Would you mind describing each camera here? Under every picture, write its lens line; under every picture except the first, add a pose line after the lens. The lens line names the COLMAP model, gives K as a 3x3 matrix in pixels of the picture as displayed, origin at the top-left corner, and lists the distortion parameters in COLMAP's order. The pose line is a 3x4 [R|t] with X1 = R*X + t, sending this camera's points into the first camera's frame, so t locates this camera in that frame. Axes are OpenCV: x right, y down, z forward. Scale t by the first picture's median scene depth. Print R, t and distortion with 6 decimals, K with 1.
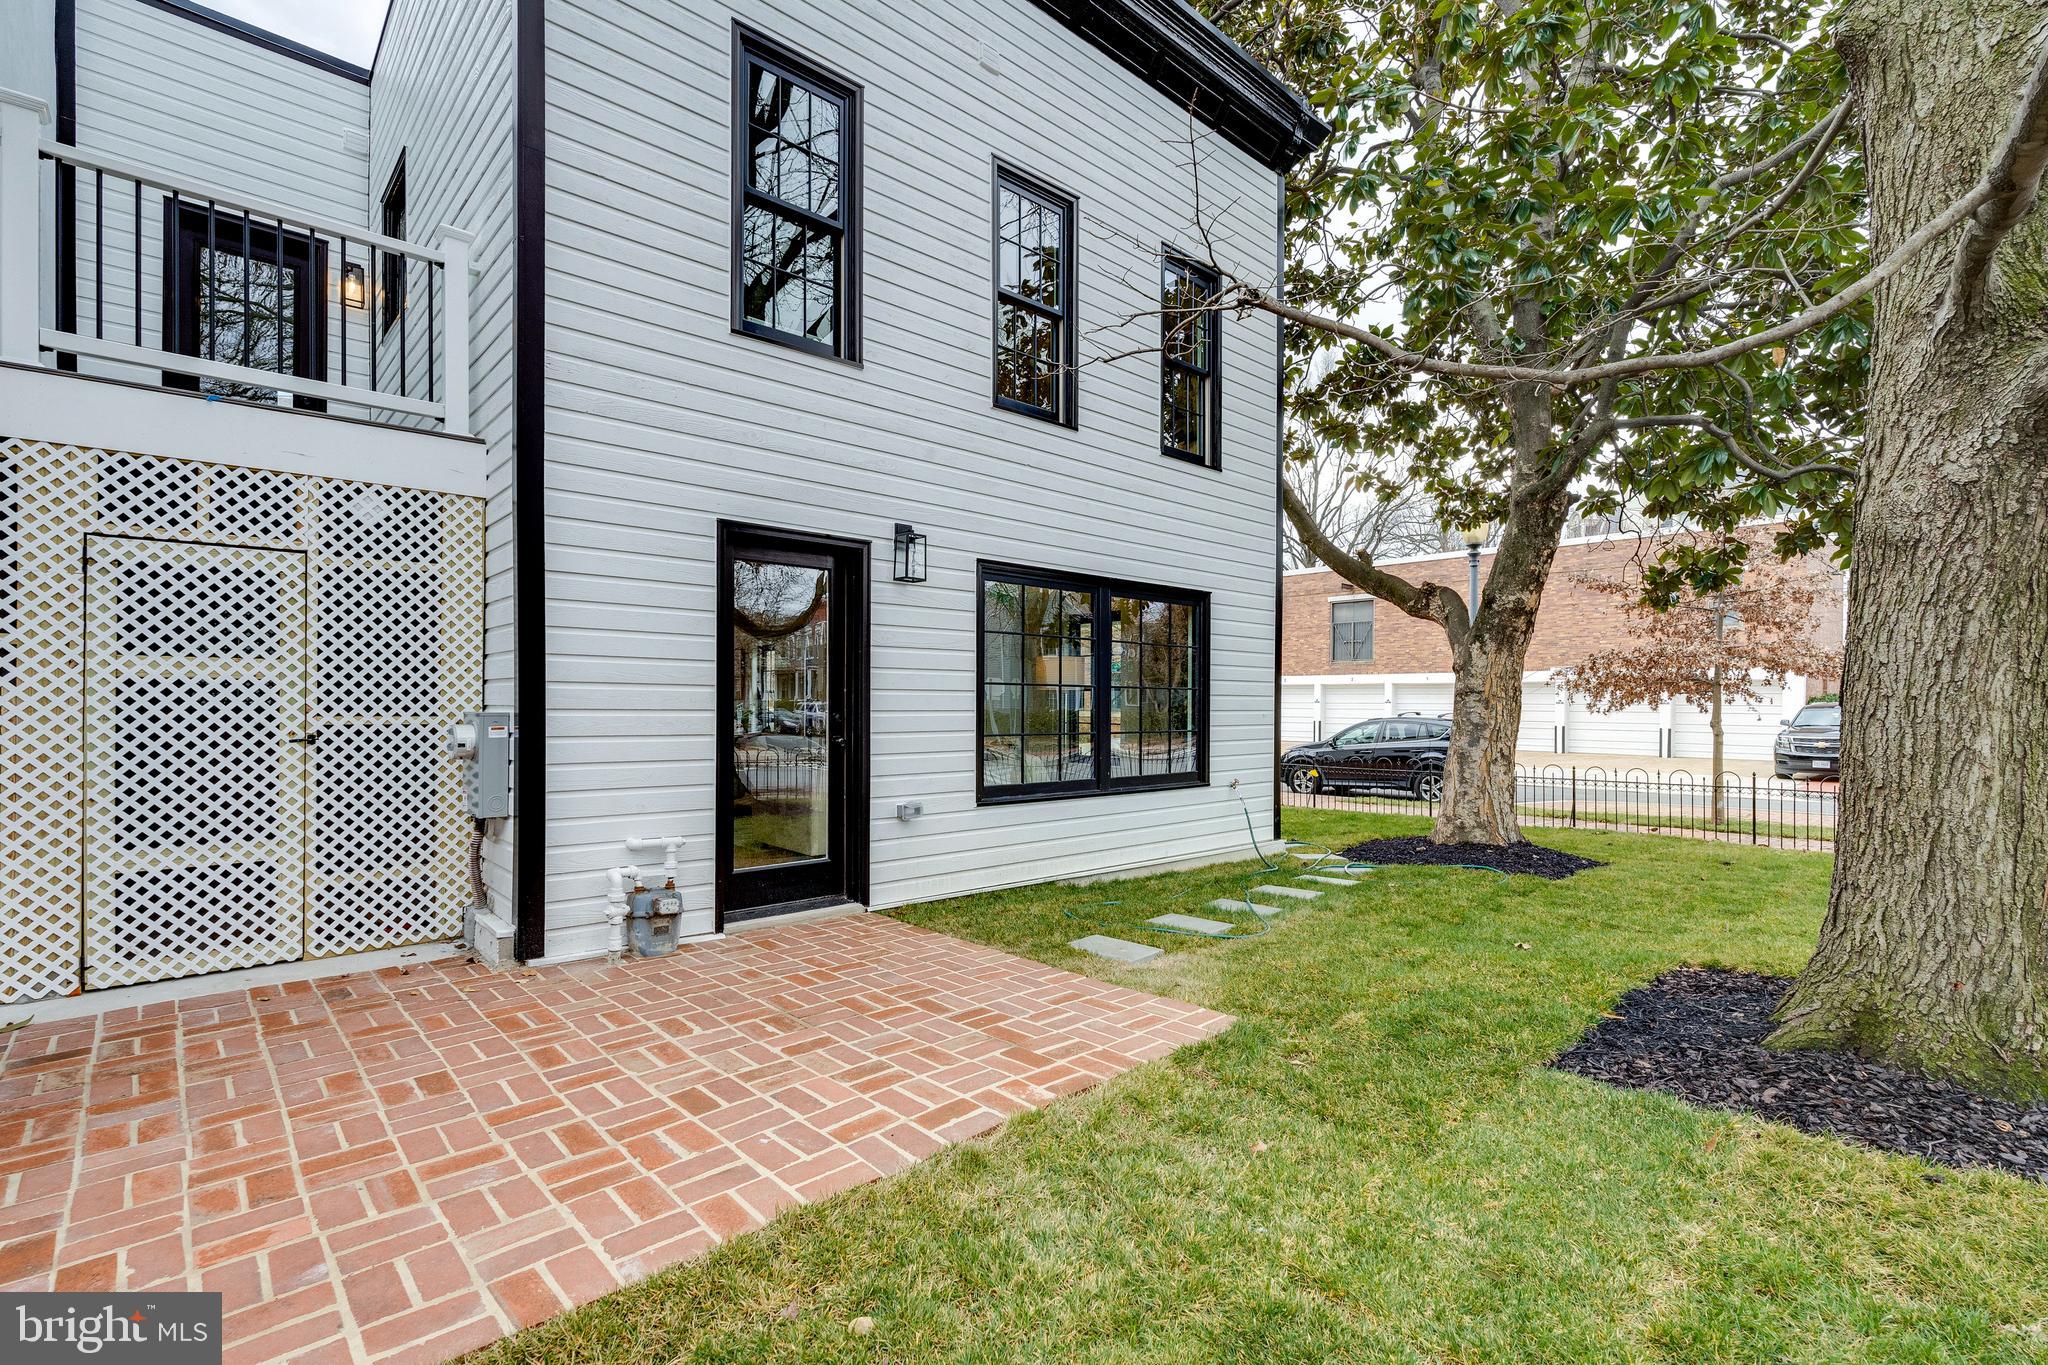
lens RADIAL K [[996.9, 0, 1024.0], [0, 996.9, 682.5], [0, 0, 1]] dist [-0.000255, 0.000020]
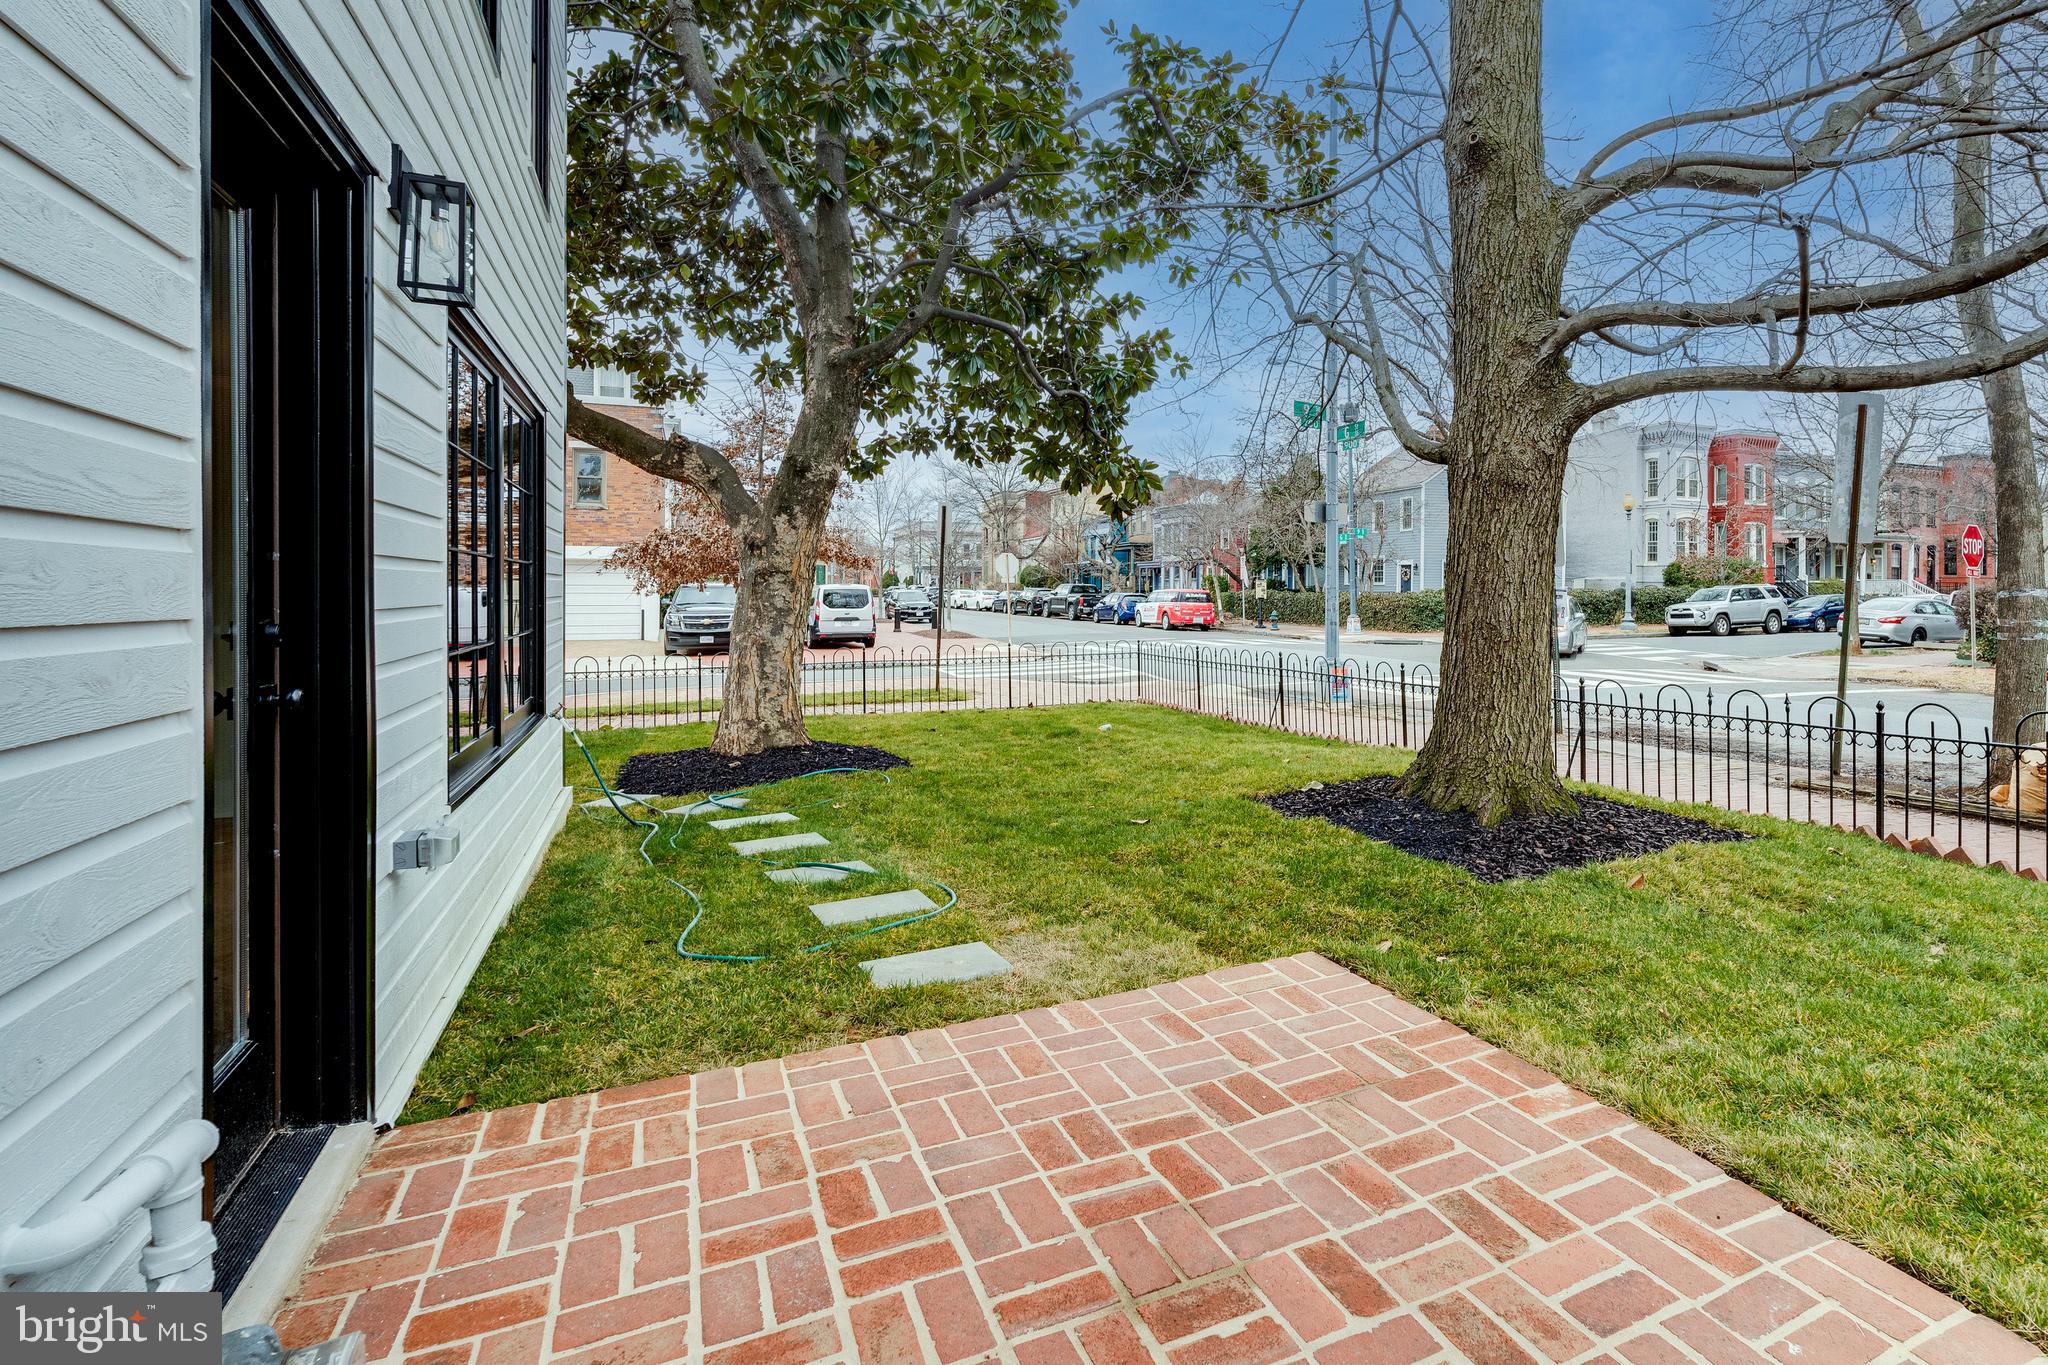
lens RADIAL K [[1118.4, 0, 1024.3], [0, 1118.4, 580.1], [0, 0, 1]] dist [-0.002604, -0.001020]
pose [[0.253708, -0.001018, 0.967280, -0.707187], [-0.017733, 0.999826, 0.005704, 0.011820], [-0.967118, -0.018600, 0.253646, 0.902226]]
